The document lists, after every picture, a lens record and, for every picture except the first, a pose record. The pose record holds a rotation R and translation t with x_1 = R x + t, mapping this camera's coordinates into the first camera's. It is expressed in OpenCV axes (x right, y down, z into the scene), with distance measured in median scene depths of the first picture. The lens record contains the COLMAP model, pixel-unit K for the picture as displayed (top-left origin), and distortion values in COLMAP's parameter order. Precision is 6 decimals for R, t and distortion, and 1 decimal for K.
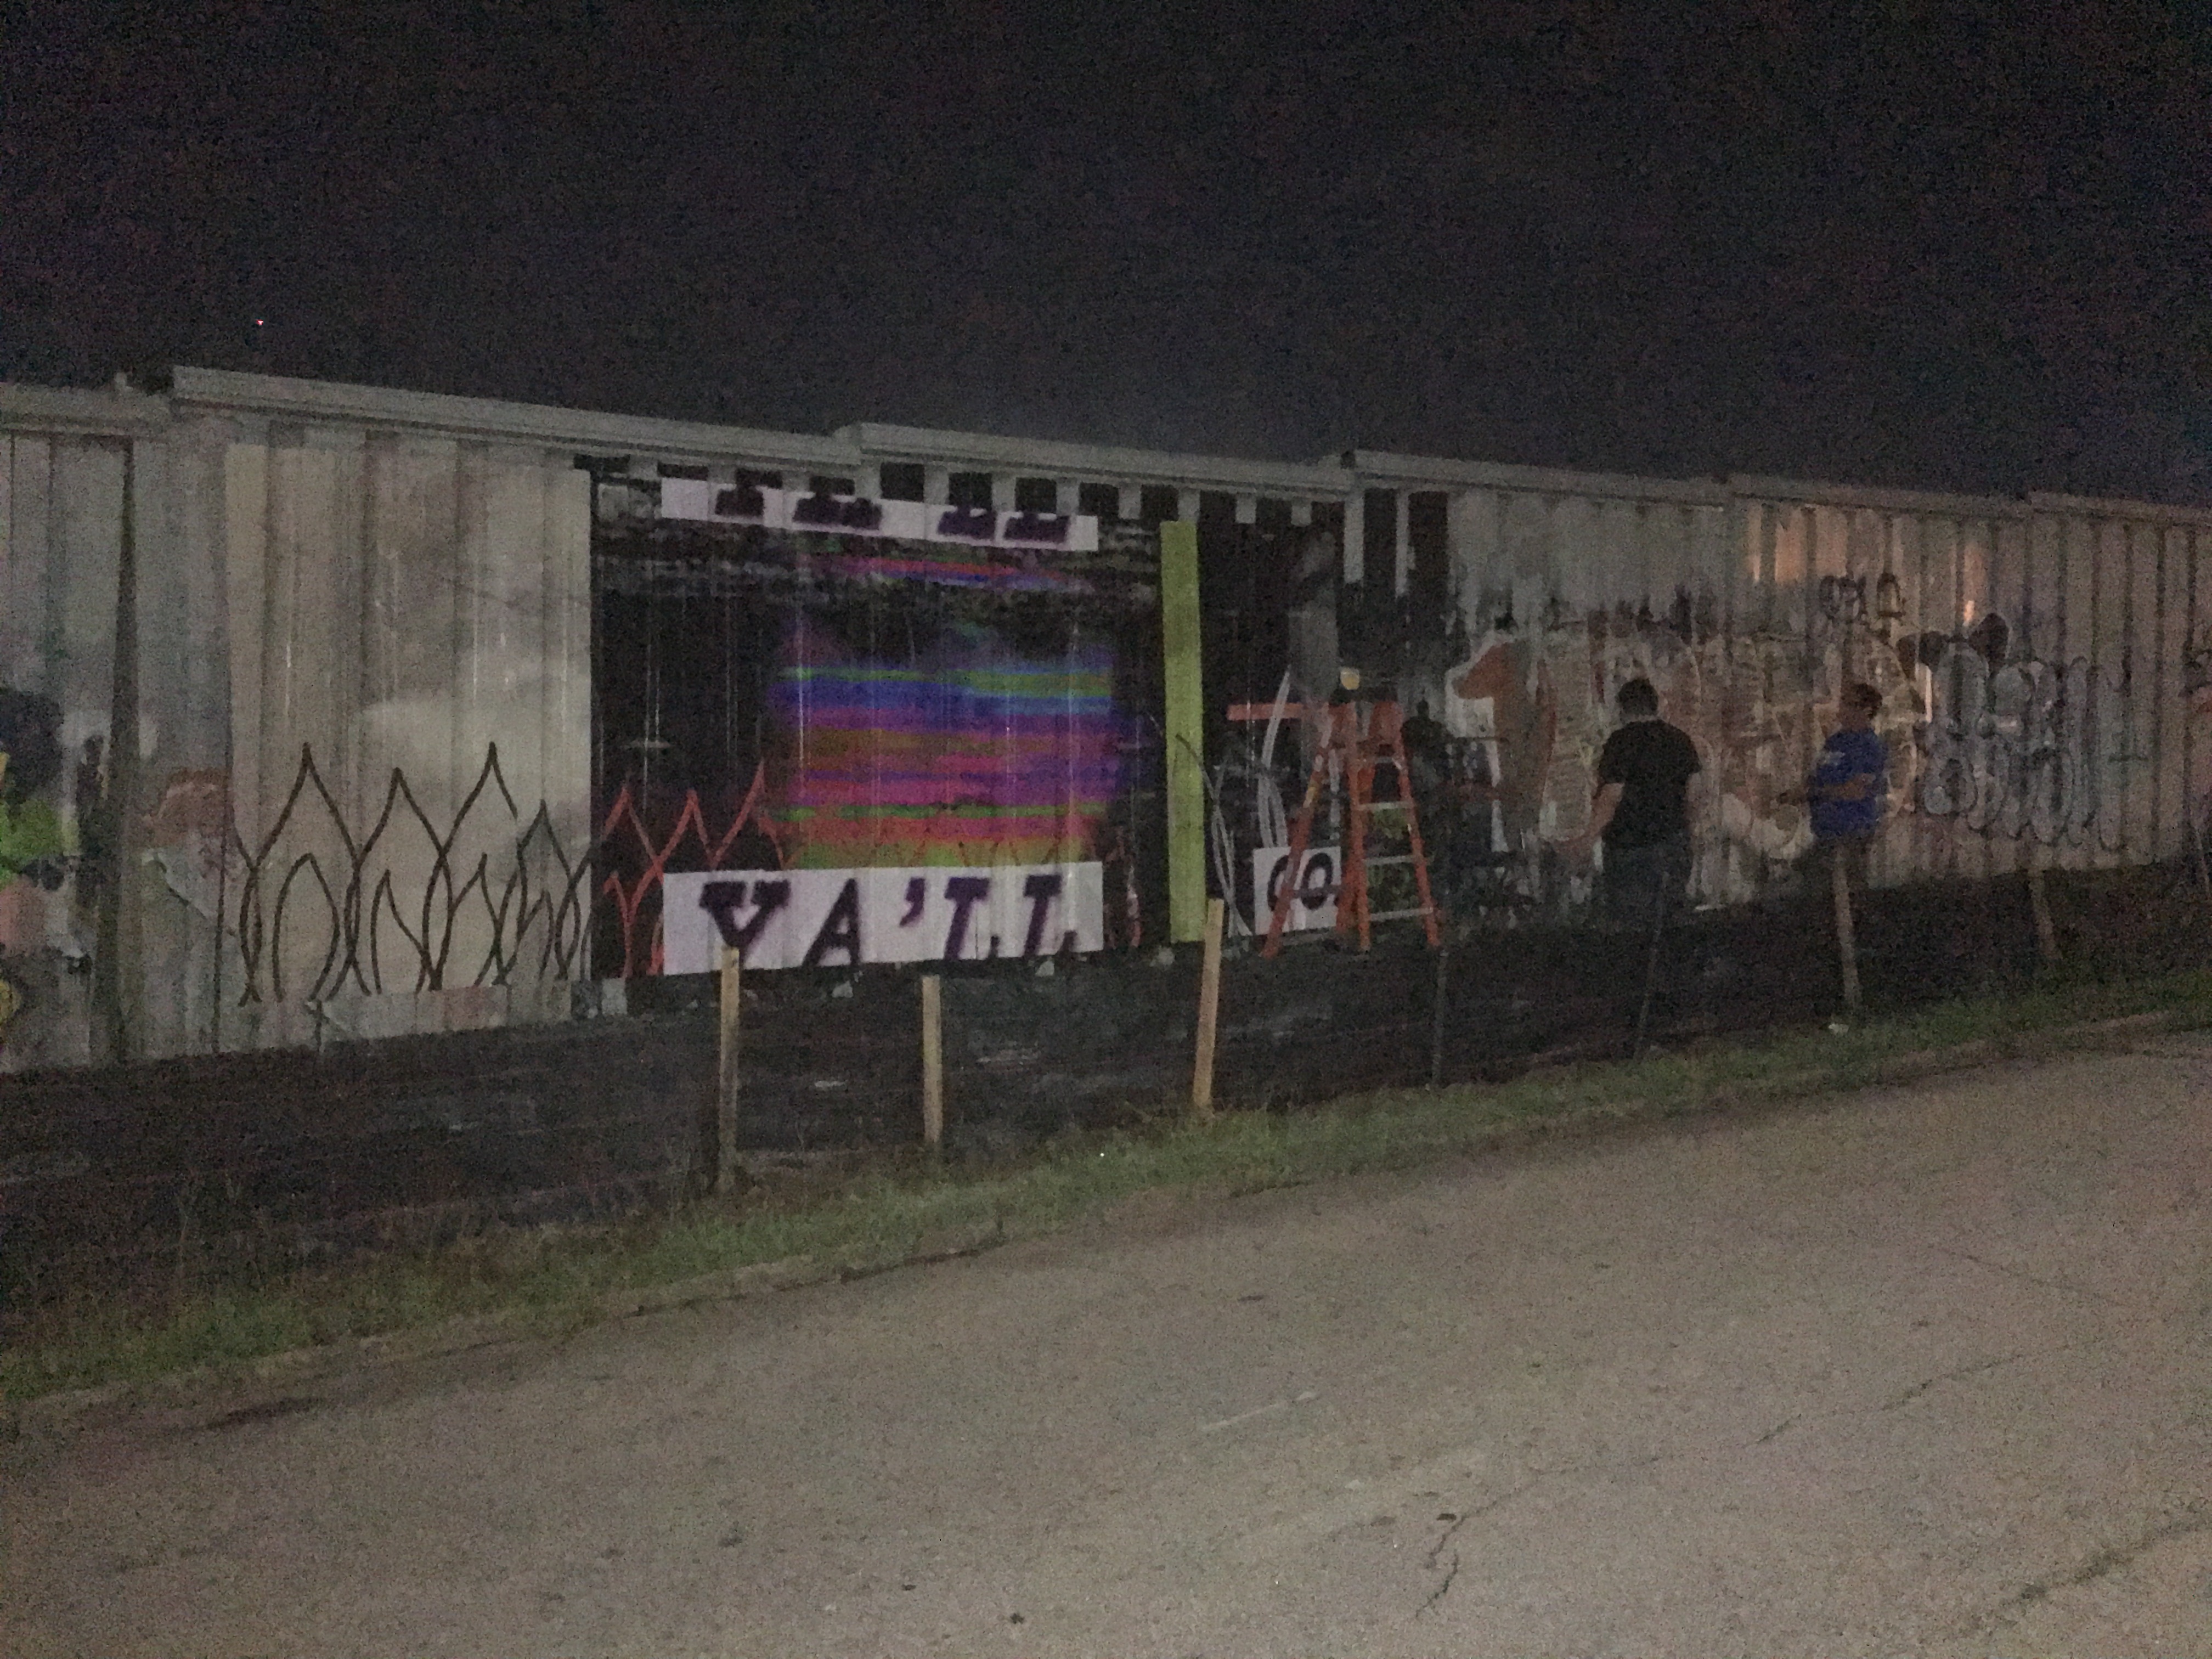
lens RADIAL K [[1889.0, 0, 1106.0], [0, 1889.0, 829.5], [0, 0, 1]] dist [0.054035, -0.072887]
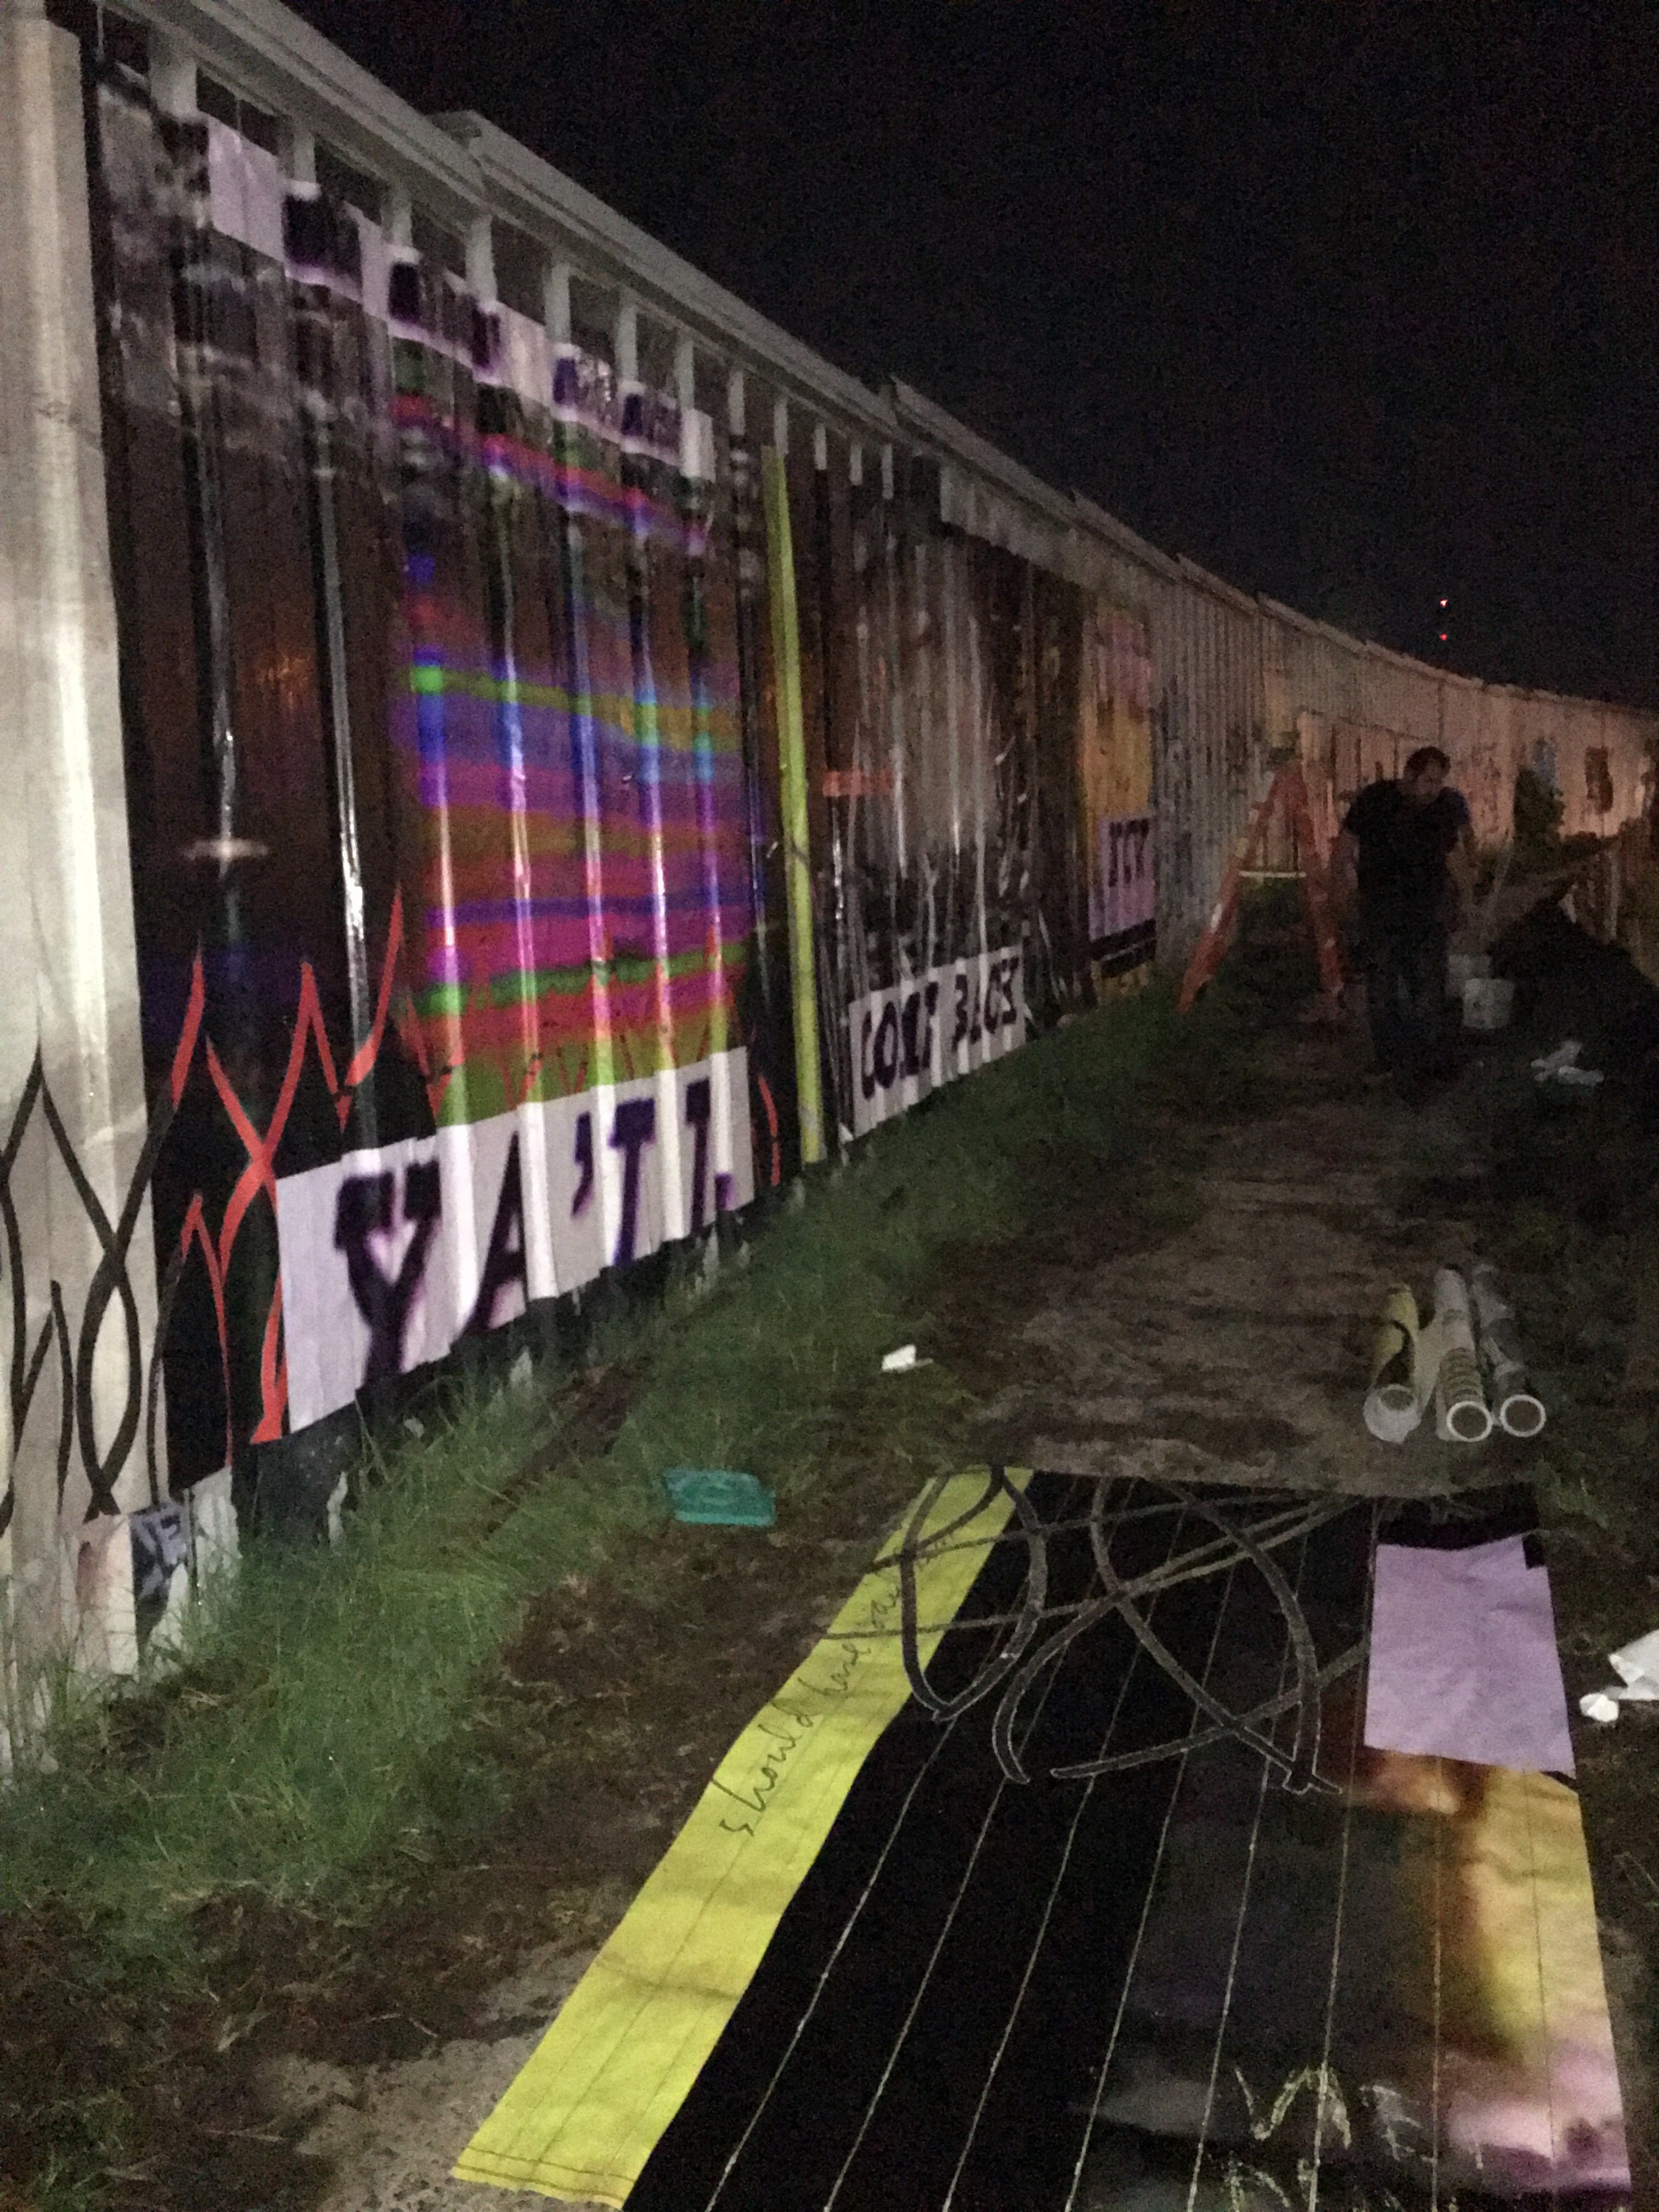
lens RADIAL K [[1889.0, 0, 829.5], [0, 1889.0, 1106.0], [0, 0, 1]] dist [0.054035, -0.072887]
pose [[0.770818, -0.117550, 0.626116, -0.356960], [0.070858, 0.992550, 0.099112, -0.021048], [-0.633102, -0.032032, 0.773405, 0.570964]]
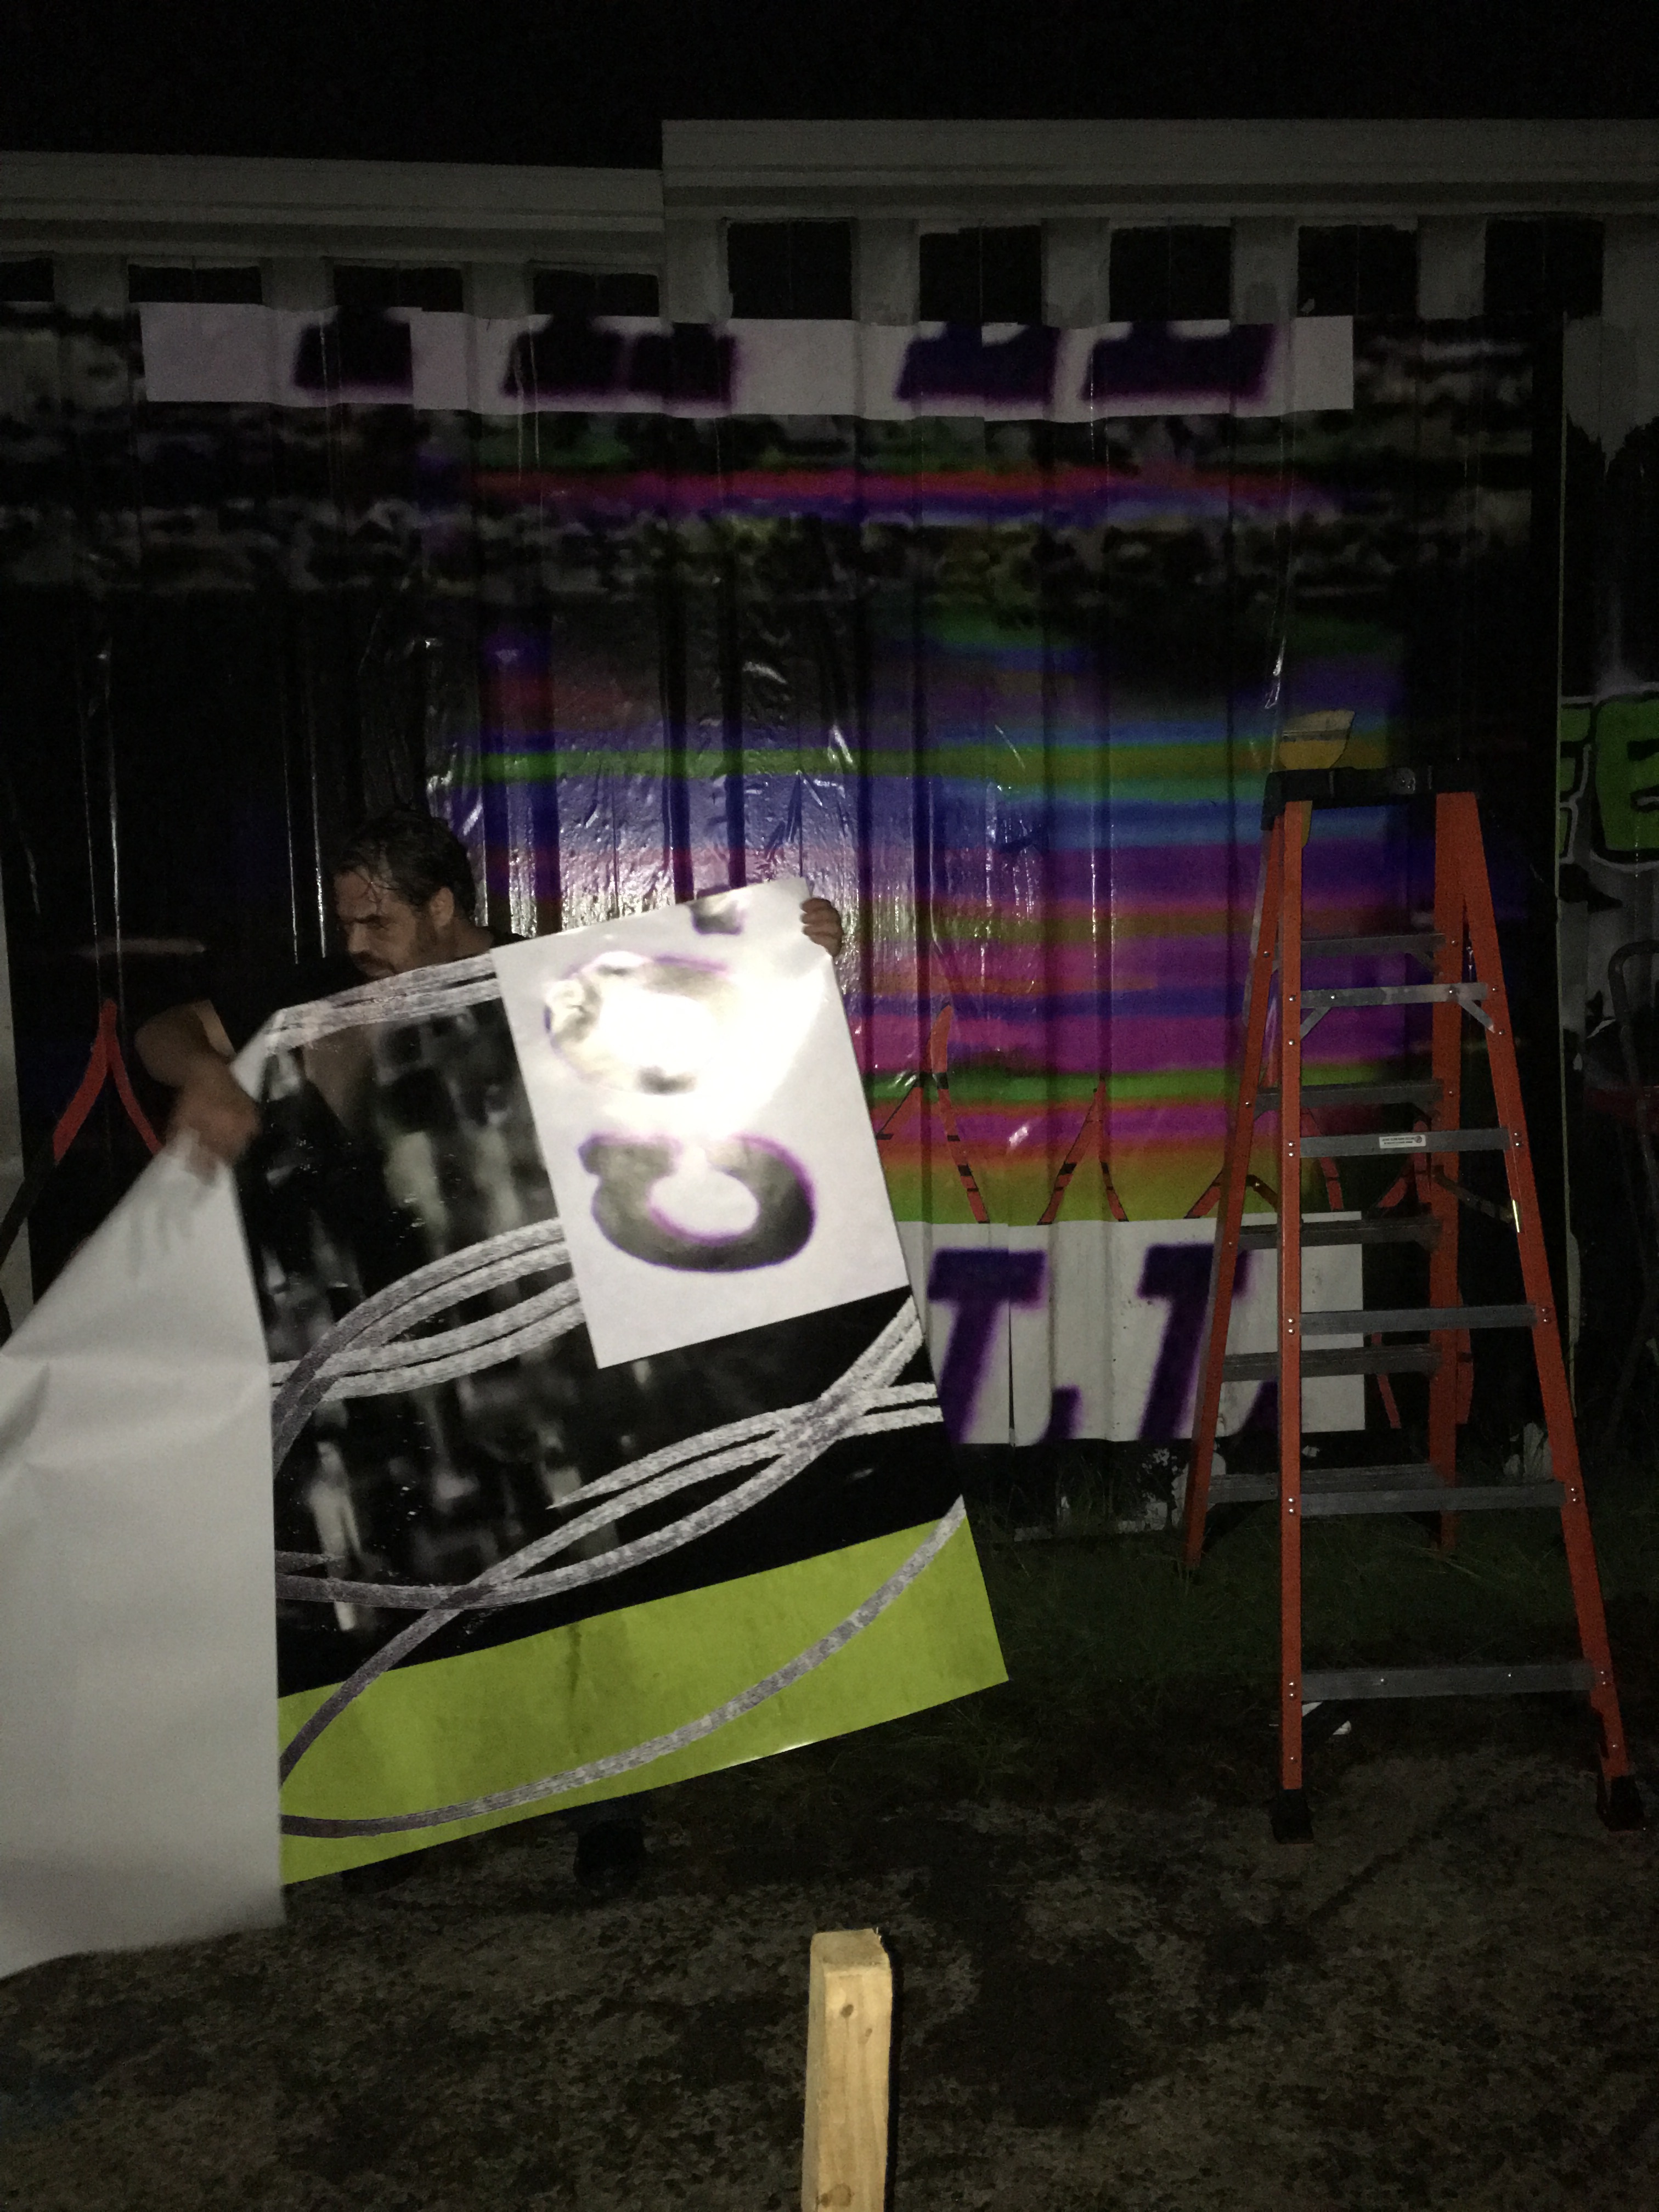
lens RADIAL K [[1889.0, 0, 829.5], [0, 1889.0, 1106.0], [0, 0, 1]] dist [0.054035, -0.072887]
pose [[0.881330, 0.025117, -0.471834, 0.091393], [0.003371, 0.998226, 0.059436, -0.030811], [0.472490, -0.053973, 0.879682, 0.626784]]
